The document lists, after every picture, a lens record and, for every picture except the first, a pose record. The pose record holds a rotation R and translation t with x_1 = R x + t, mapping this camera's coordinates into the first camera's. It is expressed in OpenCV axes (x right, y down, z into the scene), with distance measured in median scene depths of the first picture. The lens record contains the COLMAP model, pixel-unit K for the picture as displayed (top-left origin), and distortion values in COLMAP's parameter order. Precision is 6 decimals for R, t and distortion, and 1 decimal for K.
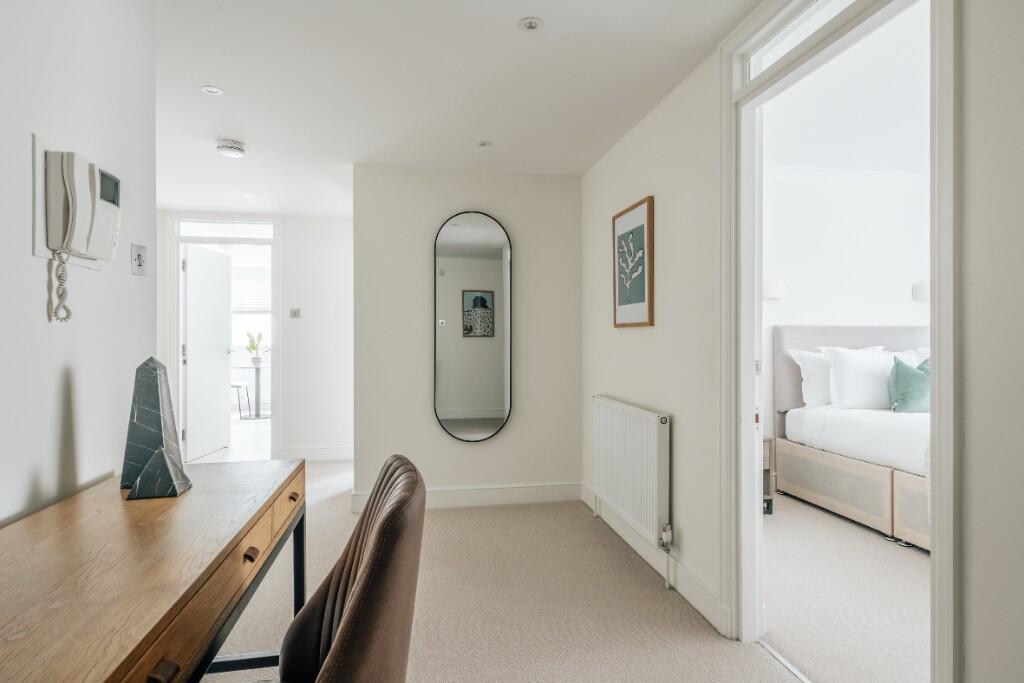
lens RADIAL K [[549.4, 0, 510.7], [0, 549.4, 338.3], [0, 0, 1]] dist [0.002886, 0.000462]
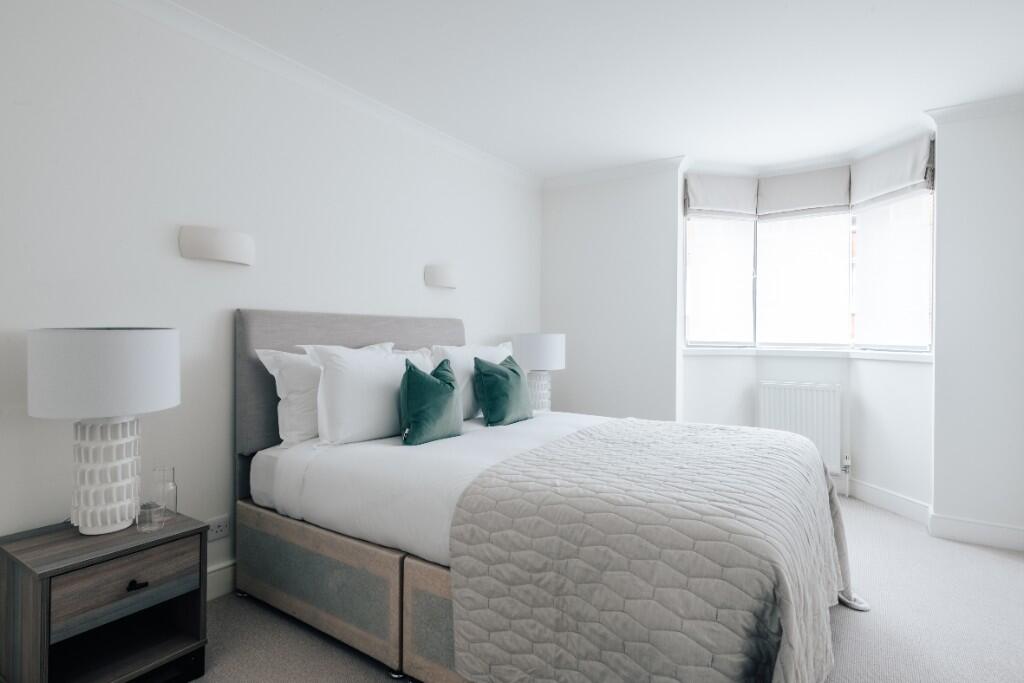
lens RADIAL K [[530.1, 0, 504.7], [0, 530.1, 334.7], [0, 0, 1]] dist [0.004549, 0.000282]
pose [[0.699864, 0.004802, 0.714260, 0.323963], [-0.008314, 0.999964, 0.001424, 0.001295], [-0.714228, -0.006935, 0.699879, 0.467740]]
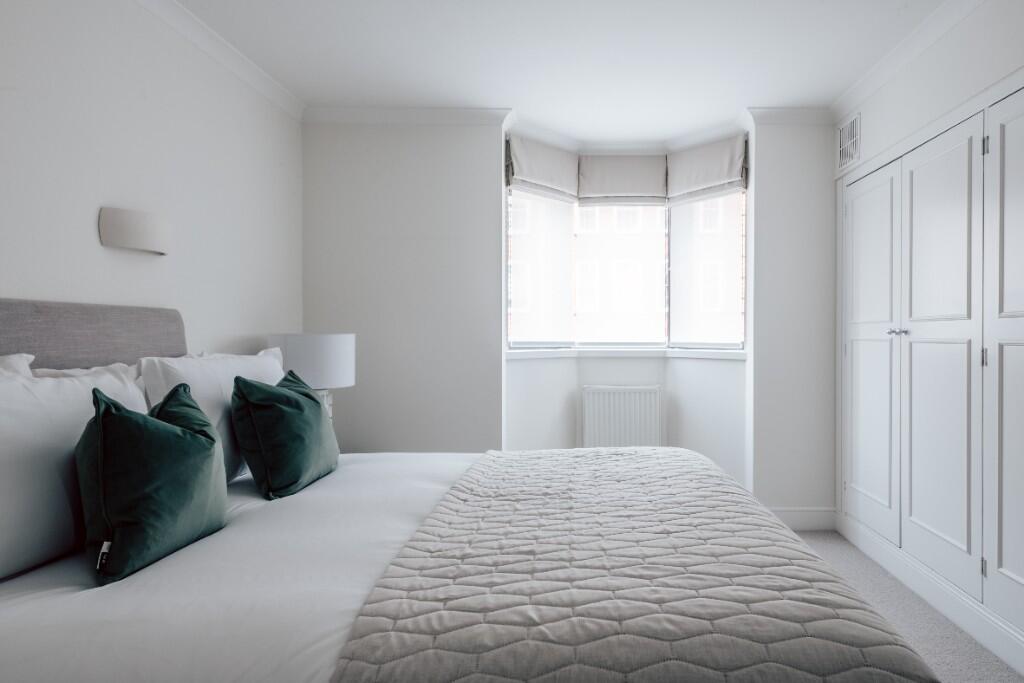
lens RADIAL K [[592.0, 0, 585.0], [0, 592.0, 341.4], [0, 0, 1]] dist [0.005968, 0.000083]
pose [[0.171681, -0.010026, 0.985102, 0.421648], [-0.000087, 0.999948, 0.010193, 0.002078], [-0.985153, -0.001836, 0.171671, 0.682178]]
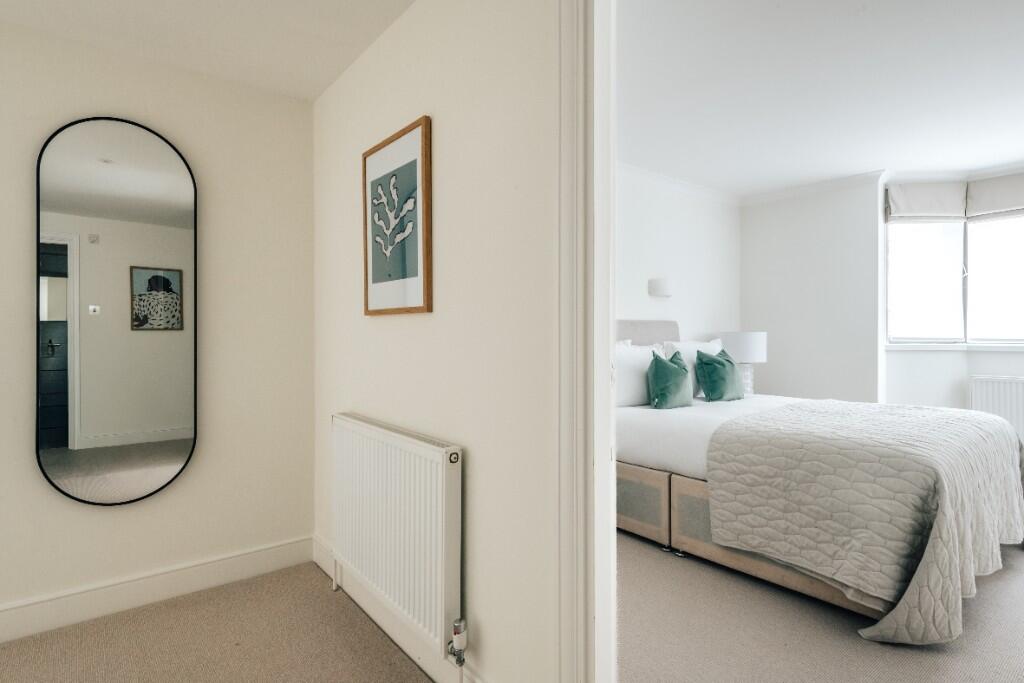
lens RADIAL K [[538.7, 0, 505.4], [0, 538.7, 331.9], [0, 0, 1]] dist [0.004353, -0.002379]
pose [[0.882039, -0.000116, 0.471176, 0.023710], [0.000796, 0.999999, -0.001245, 0.001383], [-0.471175, 0.001473, 0.882038, 0.294886]]
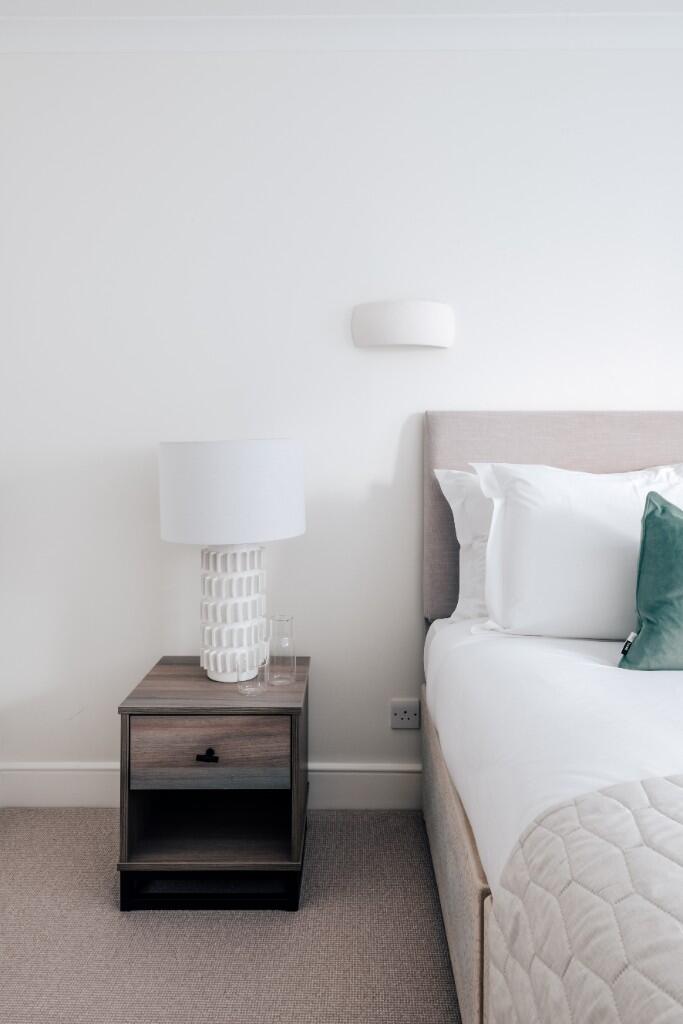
lens RADIAL K [[696.8, 0, 345.4], [0, 696.8, 462.2], [0, 0, 1]] dist [0.014375, -0.001314]
pose [[0.981969, 0.003006, -0.189017, 0.611131], [0.000064, 0.999868, 0.016232, 0.007671], [0.189041, -0.015952, 0.981840, 0.555850]]
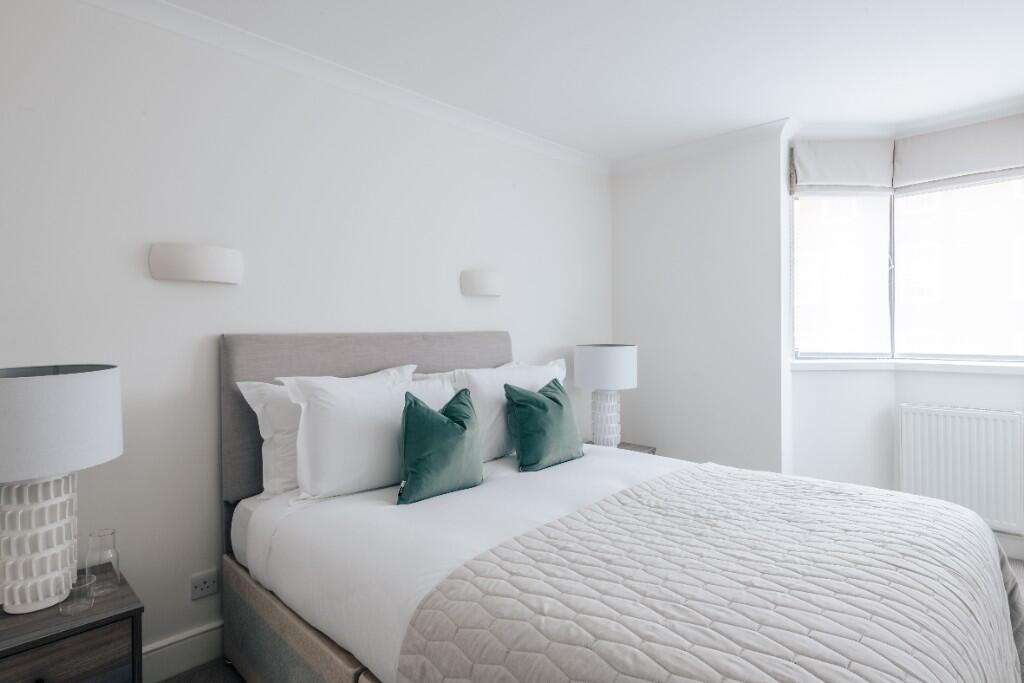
lens RADIAL K [[538.7, 0, 505.4], [0, 538.7, 331.9], [0, 0, 1]] dist [0.004353, -0.002379]
pose [[0.824042, -0.009872, 0.566442, 0.486065], [0.007042, 0.999949, 0.007182, -0.032046], [-0.566485, -0.001929, 0.824070, 0.509827]]
